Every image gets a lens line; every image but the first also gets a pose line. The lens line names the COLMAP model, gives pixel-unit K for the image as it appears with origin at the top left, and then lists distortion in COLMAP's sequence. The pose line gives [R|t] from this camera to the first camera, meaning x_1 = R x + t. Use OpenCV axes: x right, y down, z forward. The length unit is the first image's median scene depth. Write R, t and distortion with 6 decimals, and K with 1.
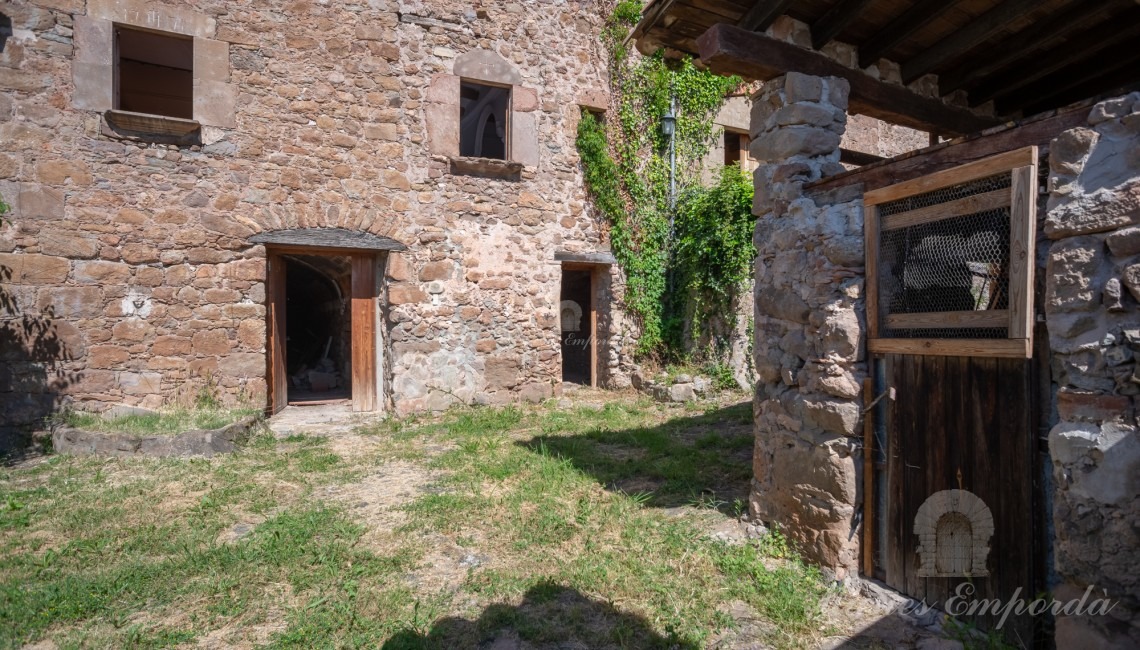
lens RADIAL K [[586.8, 0, 572.5], [0, 586.8, 328.4], [0, 0, 1]] dist [-0.065950, 0.040070]
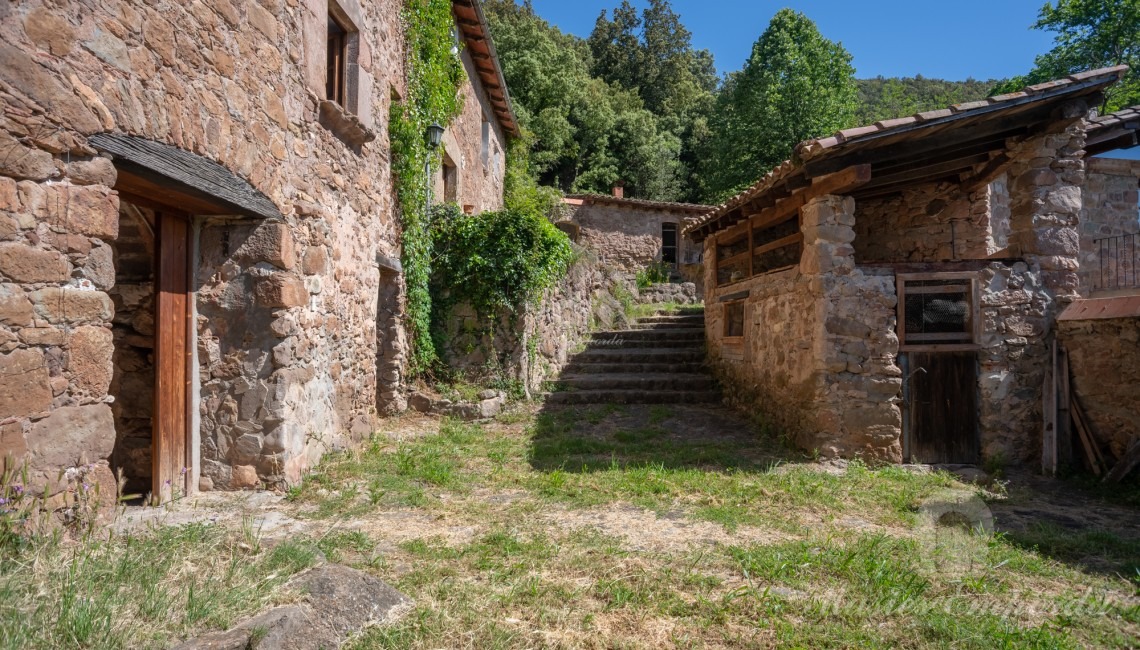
lens RADIAL K [[586.8, 0, 572.5], [0, 586.8, 328.4], [0, 0, 1]] dist [-0.065950, 0.040070]
pose [[0.436568, 0.020199, 0.899445, -0.708094], [0.009631, 0.999586, -0.027123, 0.000703], [-0.899620, 0.020504, 0.436193, 0.446866]]
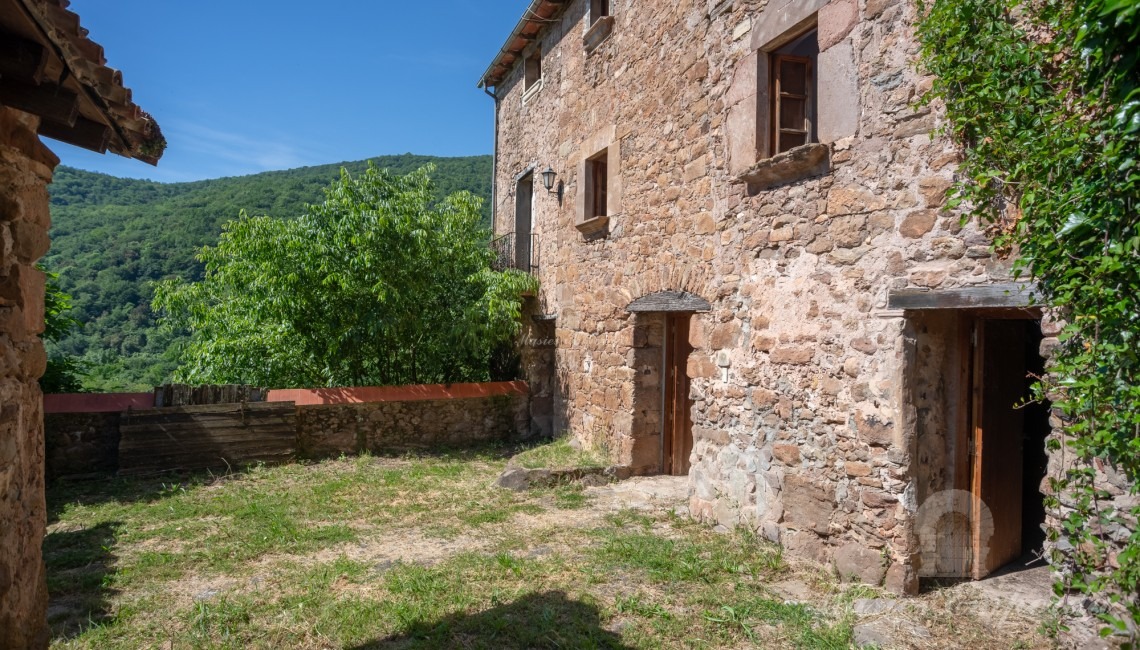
lens RADIAL K [[586.8, 0, 572.5], [0, 586.8, 328.4], [0, 0, 1]] dist [-0.065950, 0.040070]
pose [[-0.014187, 0.000437, -0.999899, 0.505440], [-0.021837, 0.999761, 0.000747, -0.104959], [0.999661, 0.021845, -0.014174, 0.824548]]
